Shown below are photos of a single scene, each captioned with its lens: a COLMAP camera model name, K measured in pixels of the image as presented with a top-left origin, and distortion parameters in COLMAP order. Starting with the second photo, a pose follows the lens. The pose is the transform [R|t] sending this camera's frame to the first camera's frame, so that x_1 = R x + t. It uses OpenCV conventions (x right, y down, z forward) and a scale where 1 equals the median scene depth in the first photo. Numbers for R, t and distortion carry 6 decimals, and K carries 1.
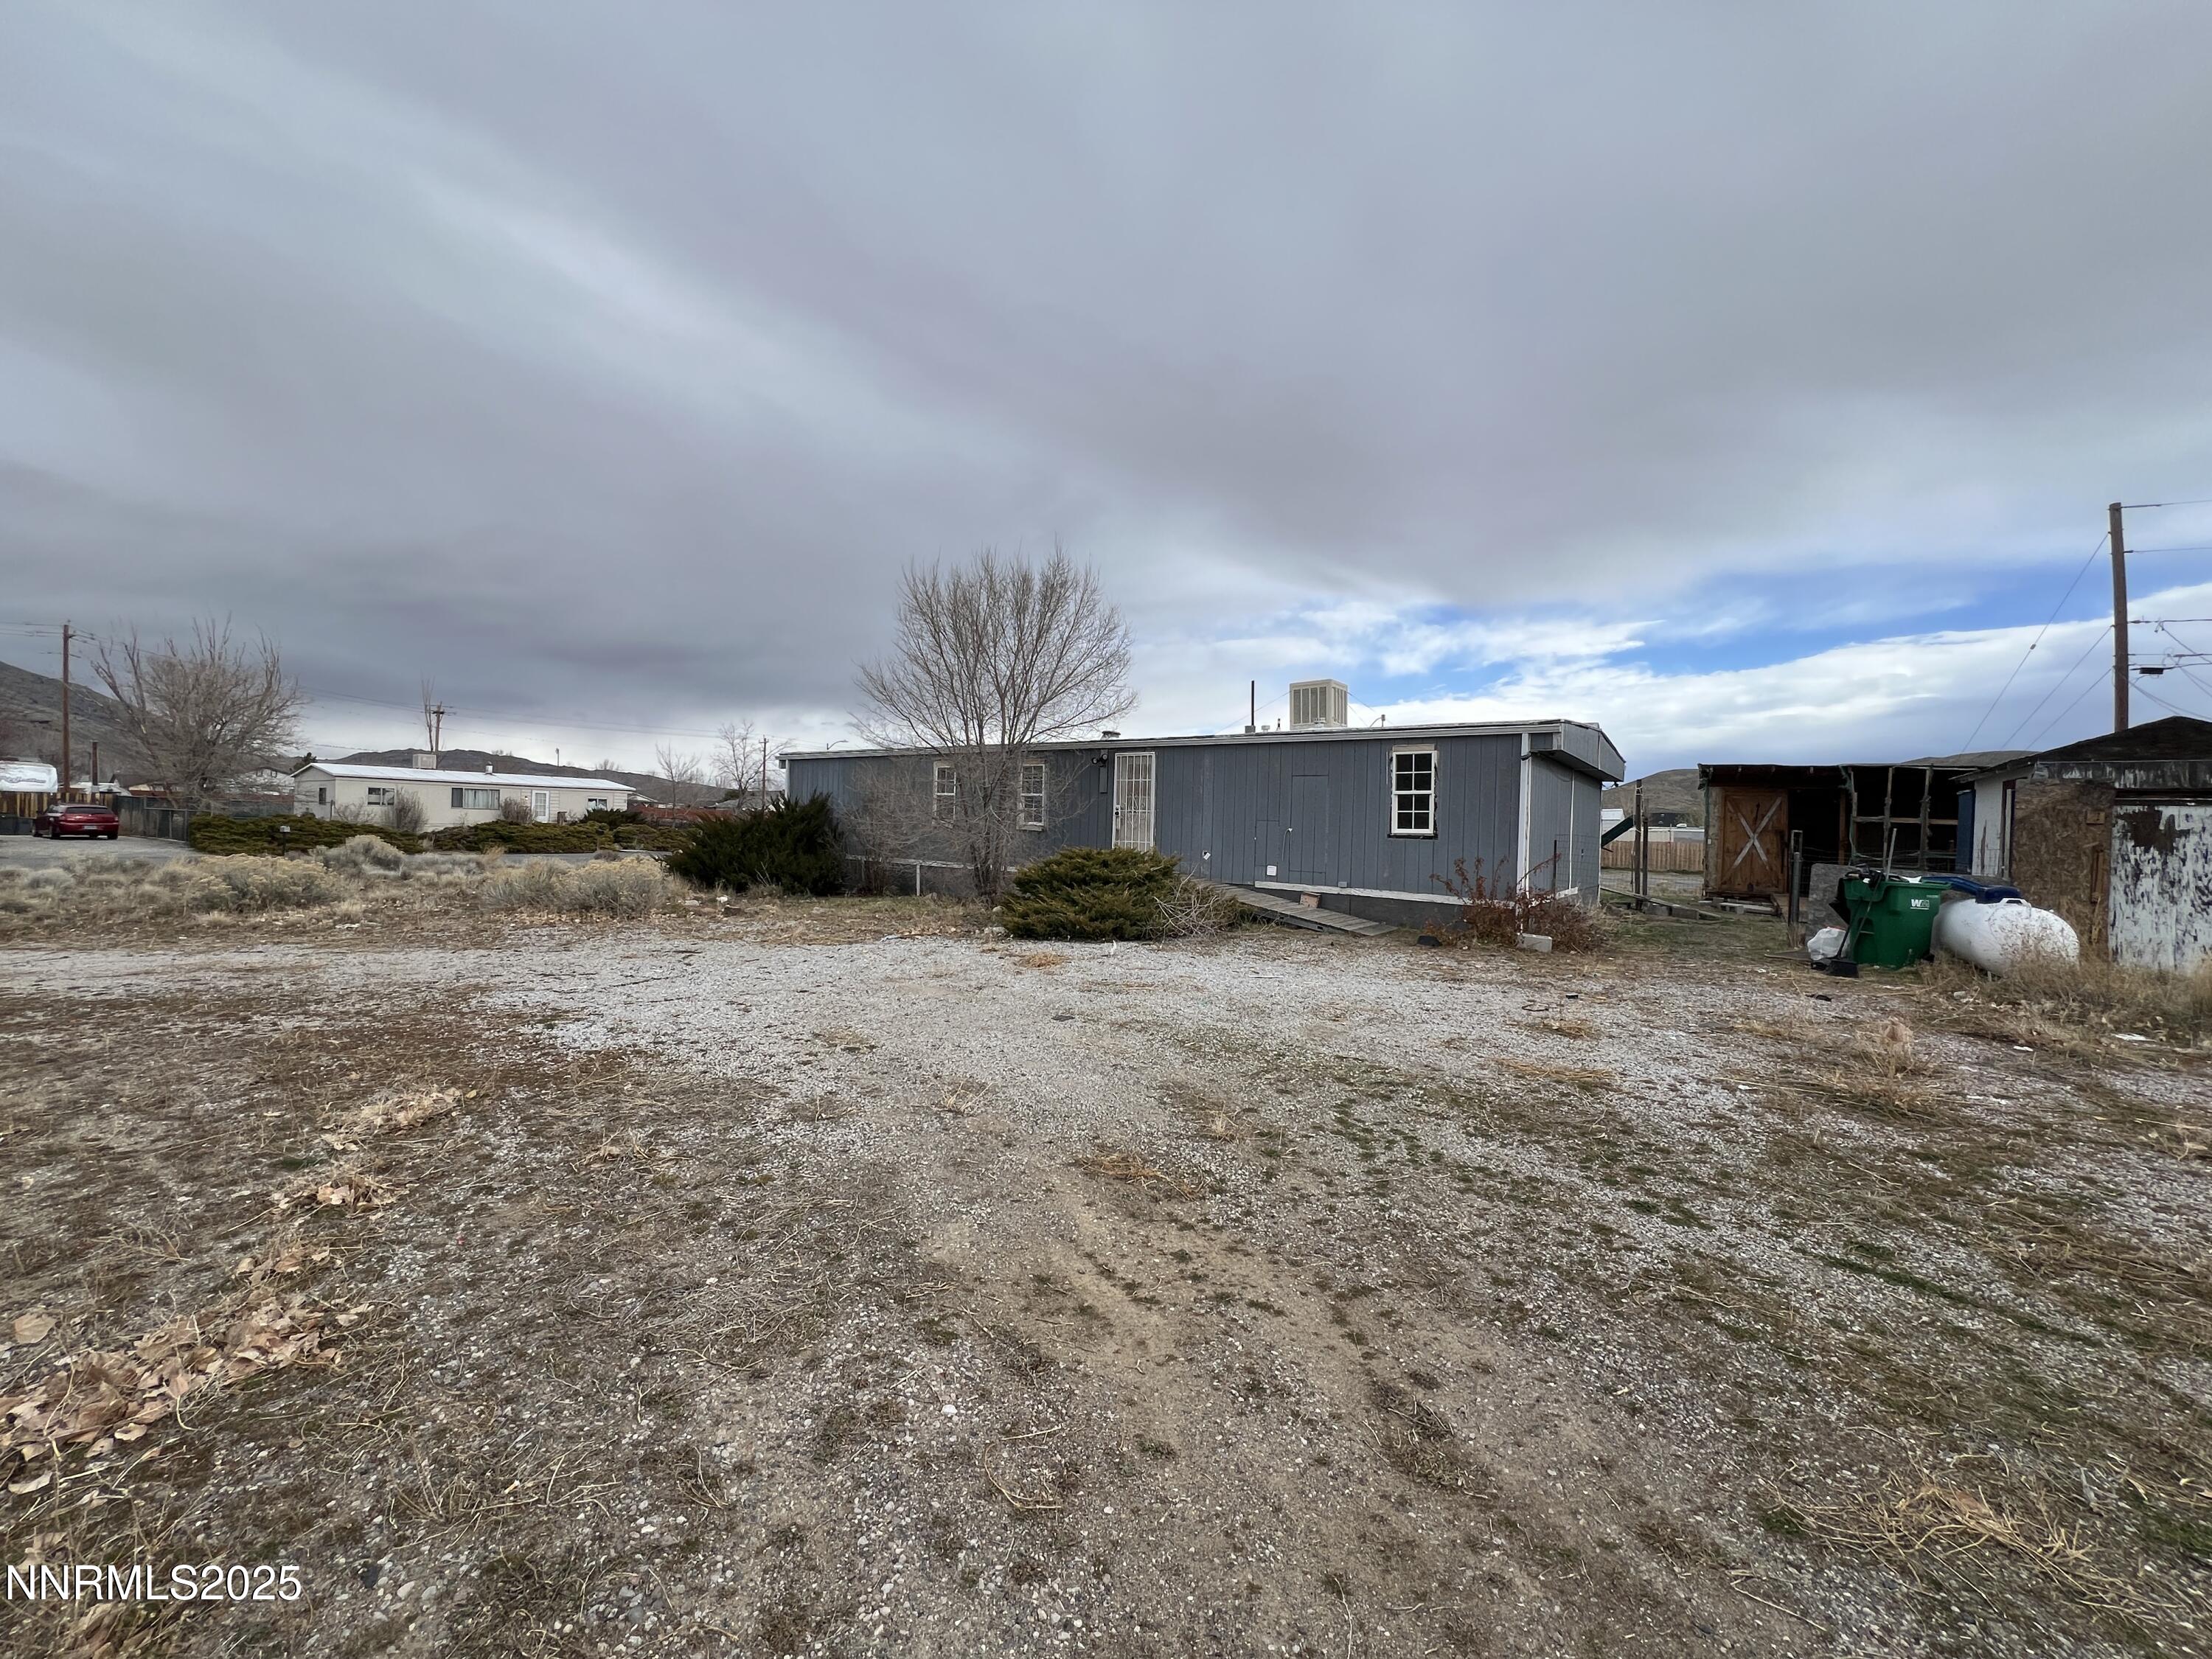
lens RADIAL K [[887.5, 0, 1104.3], [0, 887.5, 830.9], [0, 0, 1]] dist [-0.000673, -0.000832]
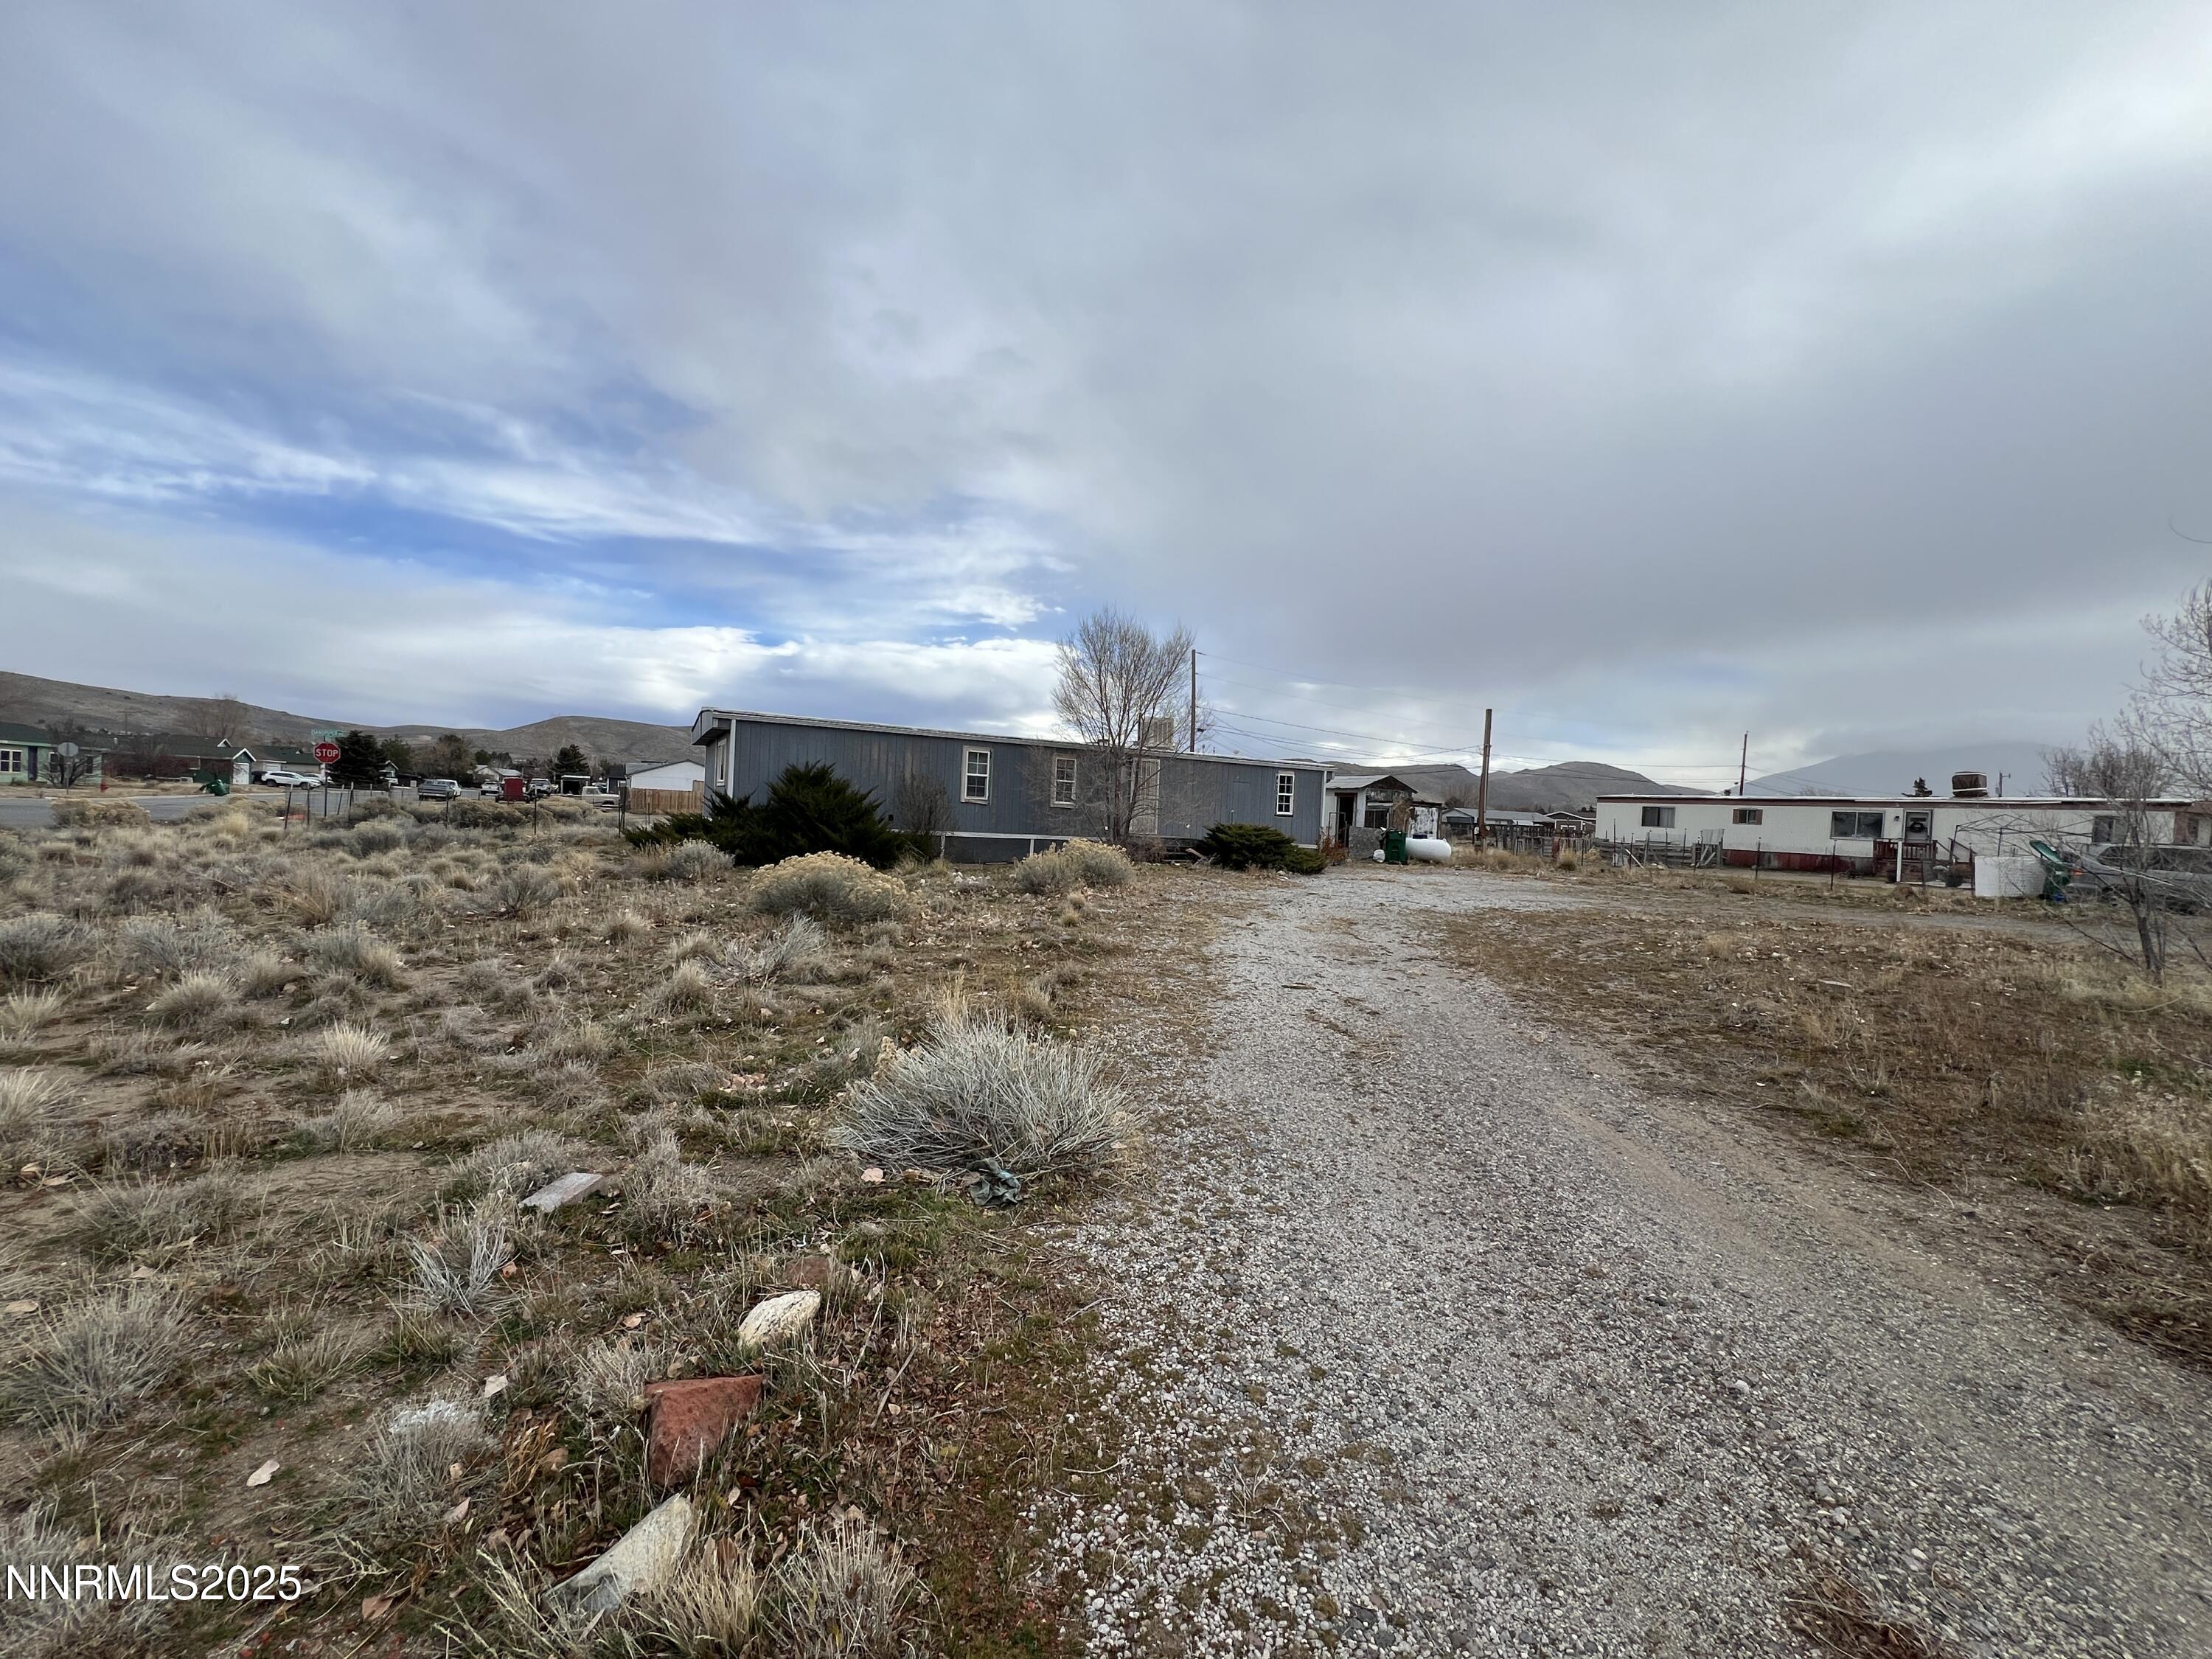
lens RADIAL K [[887.5, 0, 1101.2], [0, 887.5, 838.2], [0, 0, 1]] dist [-0.000673, -0.000832]
pose [[0.429685, -0.032269, 0.902402, -1.479641], [-0.031137, 0.998237, 0.050522, -0.028050], [-0.902442, -0.049807, 0.427923, 0.436009]]
